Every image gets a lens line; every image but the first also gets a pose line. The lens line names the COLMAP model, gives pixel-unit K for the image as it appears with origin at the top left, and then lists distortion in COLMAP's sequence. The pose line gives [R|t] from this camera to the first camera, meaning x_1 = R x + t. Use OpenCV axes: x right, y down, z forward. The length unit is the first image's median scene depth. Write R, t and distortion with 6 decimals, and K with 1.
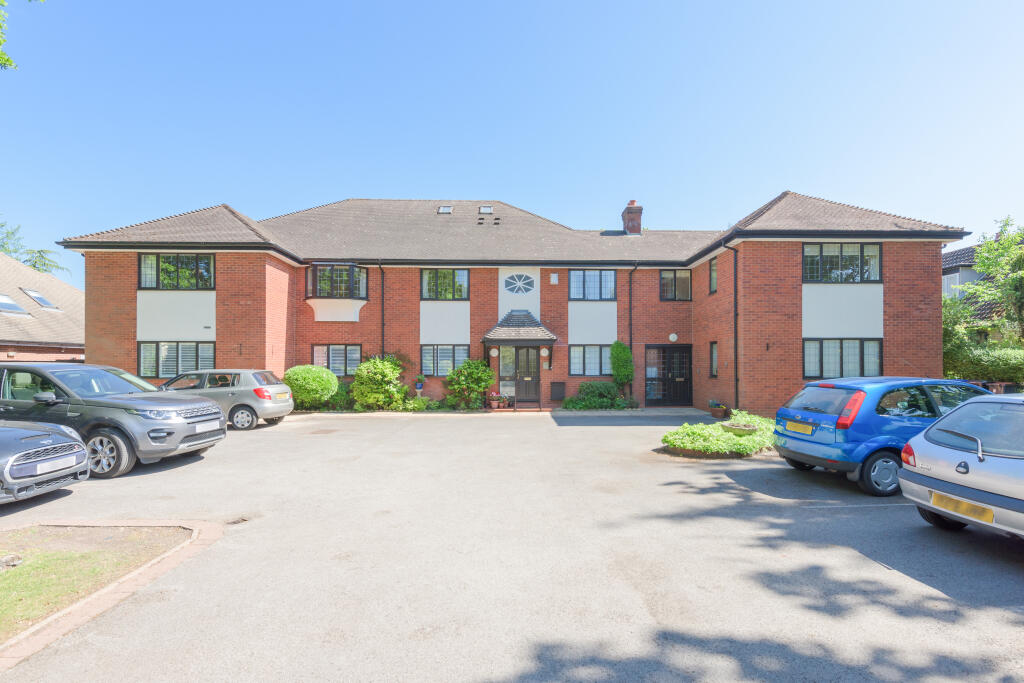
lens RADIAL K [[419.5, 0, 481.5], [0, 419.5, 354.5], [0, 0, 1]] dist [0.016584, -0.002762]
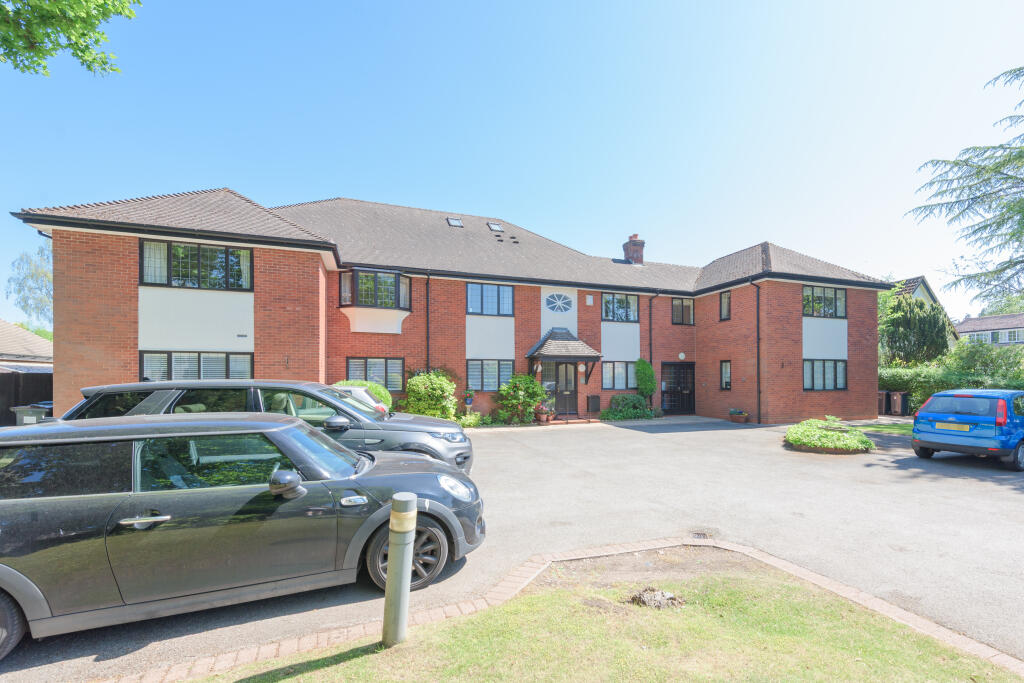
lens RADIAL K [[414.0, 0, 493.7], [0, 414.0, 371.6], [0, 0, 1]] dist [0.011989, -0.001179]
pose [[0.953609, 0.004502, 0.301014, -0.409583], [-0.007084, 0.999947, 0.007485, -0.002470], [-0.300965, -0.009270, 0.953590, 0.057104]]
